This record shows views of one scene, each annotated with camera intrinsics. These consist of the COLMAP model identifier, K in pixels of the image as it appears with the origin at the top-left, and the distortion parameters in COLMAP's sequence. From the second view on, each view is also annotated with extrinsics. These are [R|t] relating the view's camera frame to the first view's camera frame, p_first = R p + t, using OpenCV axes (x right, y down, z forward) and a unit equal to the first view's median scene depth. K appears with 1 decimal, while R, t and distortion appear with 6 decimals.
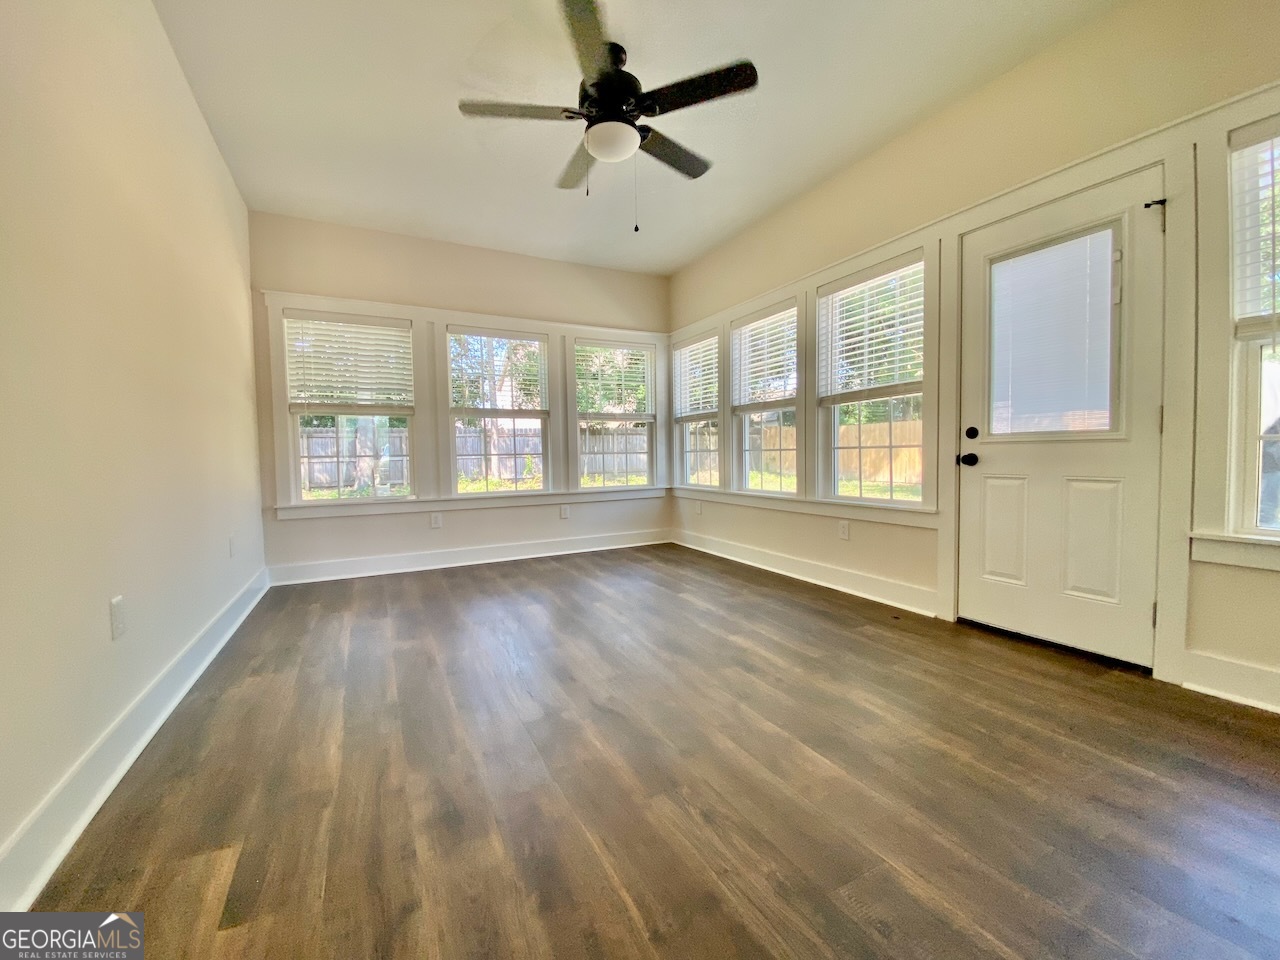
lens RADIAL K [[532.0, 0, 643.8], [0, 532.0, 476.2], [0, 0, 1]] dist [0.027905, -0.021742]
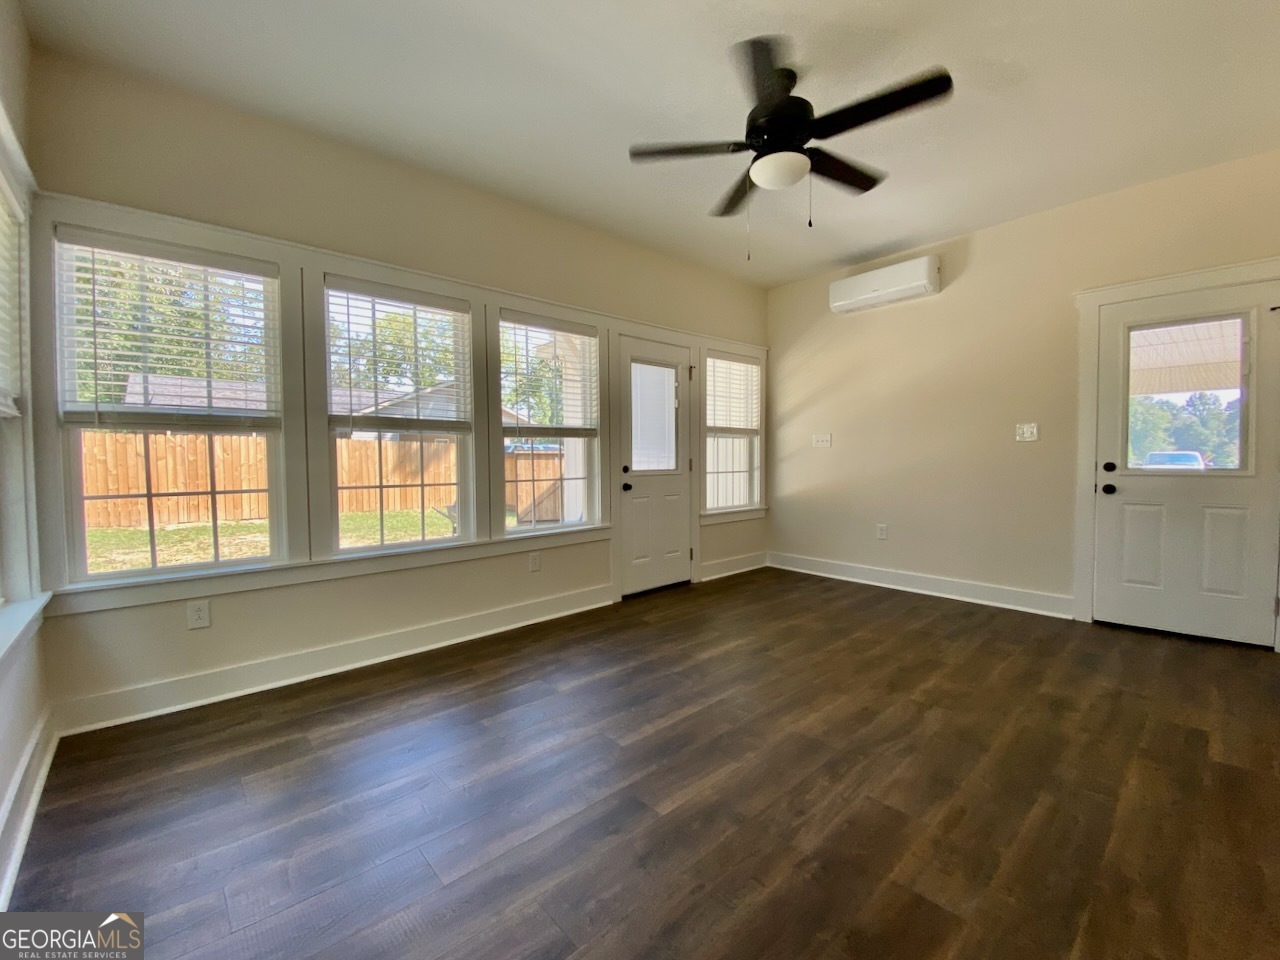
lens RADIAL K [[516.1, 0, 640.0], [0, 516.1, 480.0], [0, 0, 1]] dist [0.014379, -0.016030]
pose [[-0.240719, -0.028132, 0.970187, -0.887940], [0.060549, 0.997198, 0.043939, -0.124847], [-0.968704, 0.069321, -0.238341, 1.453649]]
